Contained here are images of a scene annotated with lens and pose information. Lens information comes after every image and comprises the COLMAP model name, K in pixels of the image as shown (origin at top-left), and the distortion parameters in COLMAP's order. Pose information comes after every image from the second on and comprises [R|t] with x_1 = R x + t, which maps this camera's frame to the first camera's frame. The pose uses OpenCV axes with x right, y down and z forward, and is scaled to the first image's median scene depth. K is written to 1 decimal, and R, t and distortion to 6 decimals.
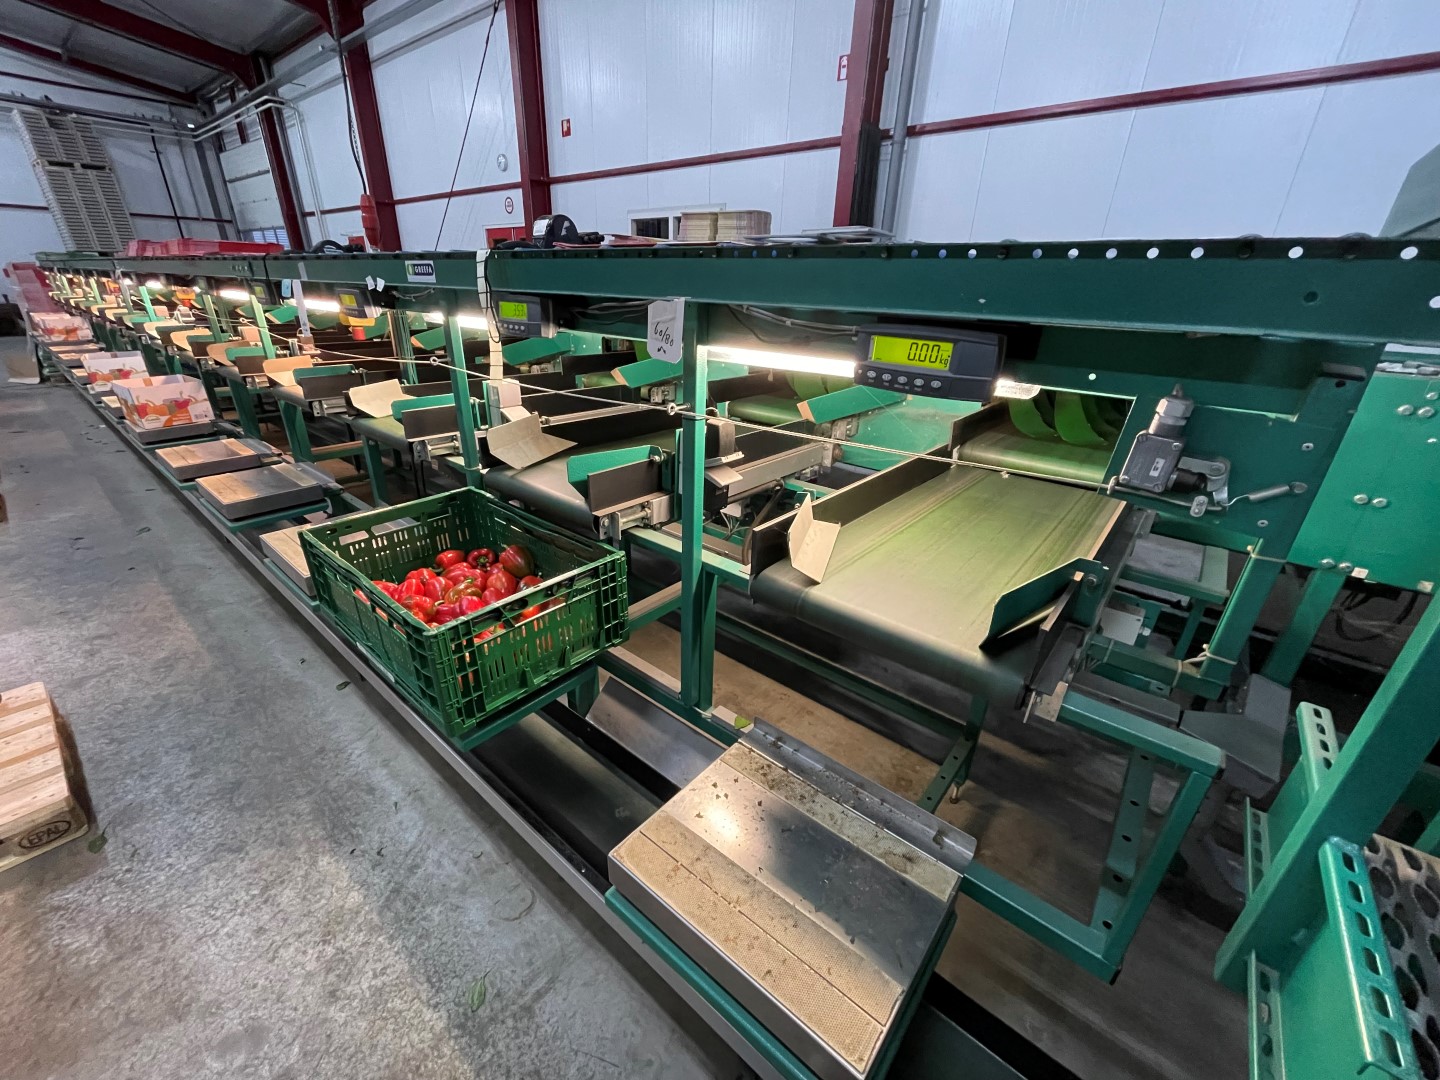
lens RADIAL K [[580.5, 0, 708.8], [0, 580.5, 539.0], [0, 0, 1]] dist [-0.000813, -0.001494]
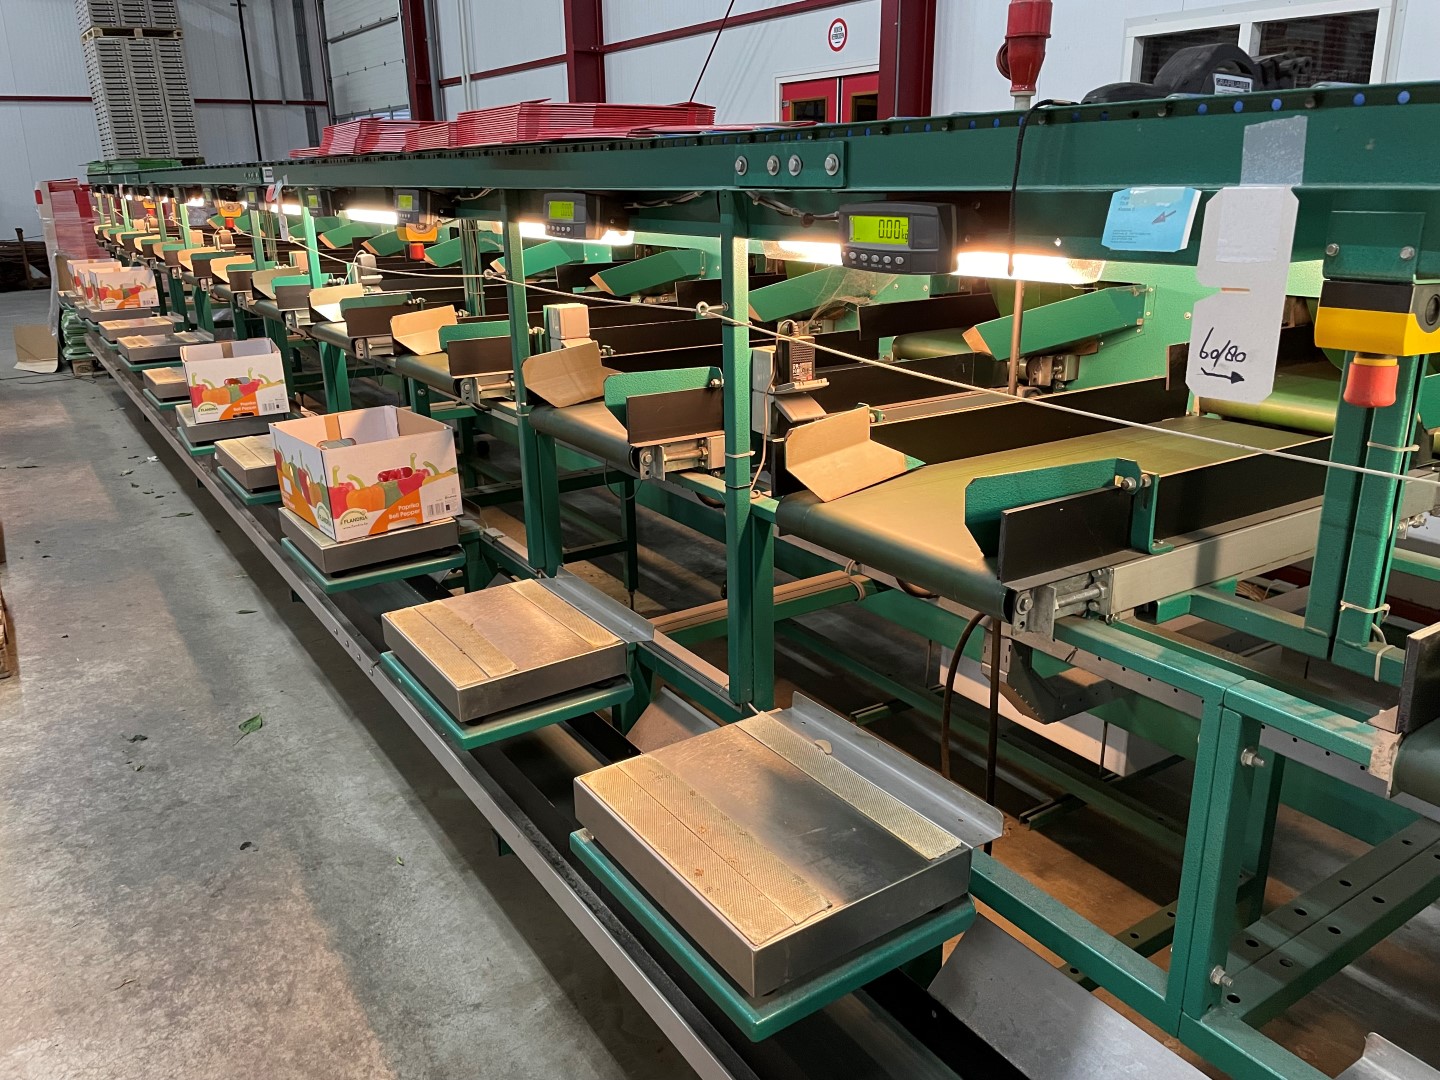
lens RADIAL K [[1092.1, 0, 720.5], [0, 1092.1, 524.5], [0, 0, 1]] dist [0.067643, -0.090738]
pose [[0.960365, 0.043372, -0.275352, 0.300702], [-0.073001, 0.992478, -0.098280, 0.178722], [0.269018, 0.114485, 0.956307, -0.375479]]
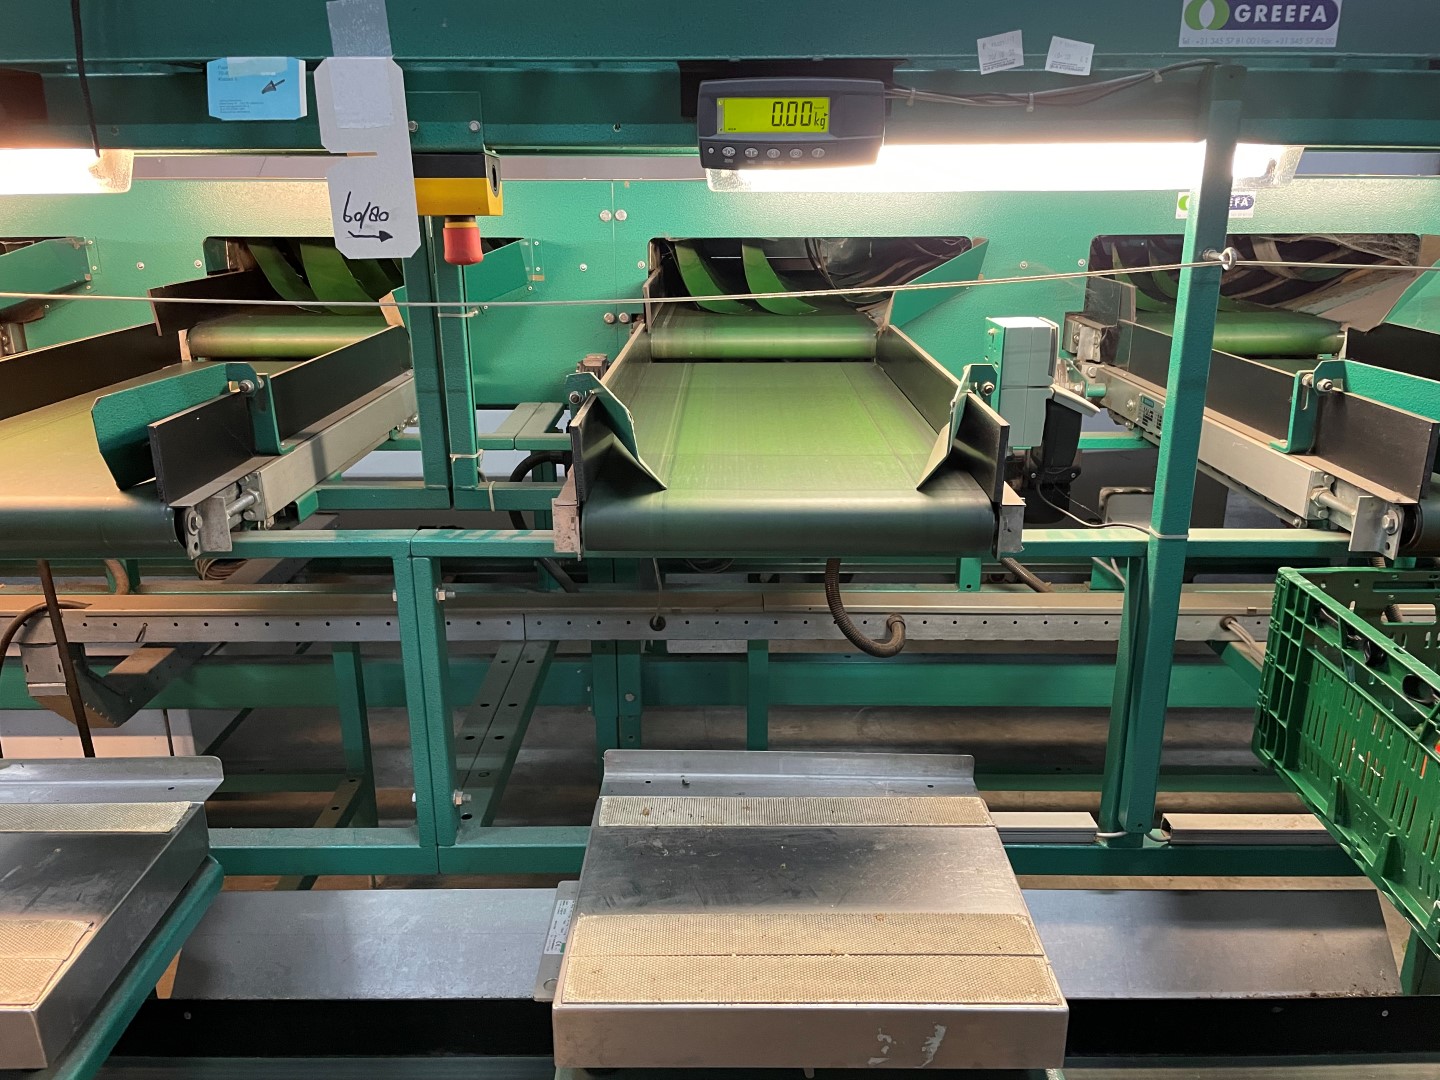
lens RADIAL K [[1092.1, 0, 726.4], [0, 1092.1, 532.5], [0, 0, 1]] dist [0.067643, -0.090738]
pose [[0.760678, -0.228101, 0.607733, 0.099281], [0.282086, 0.959364, 0.007002, 0.249719], [-0.584634, 0.166106, 0.794111, -0.349898]]
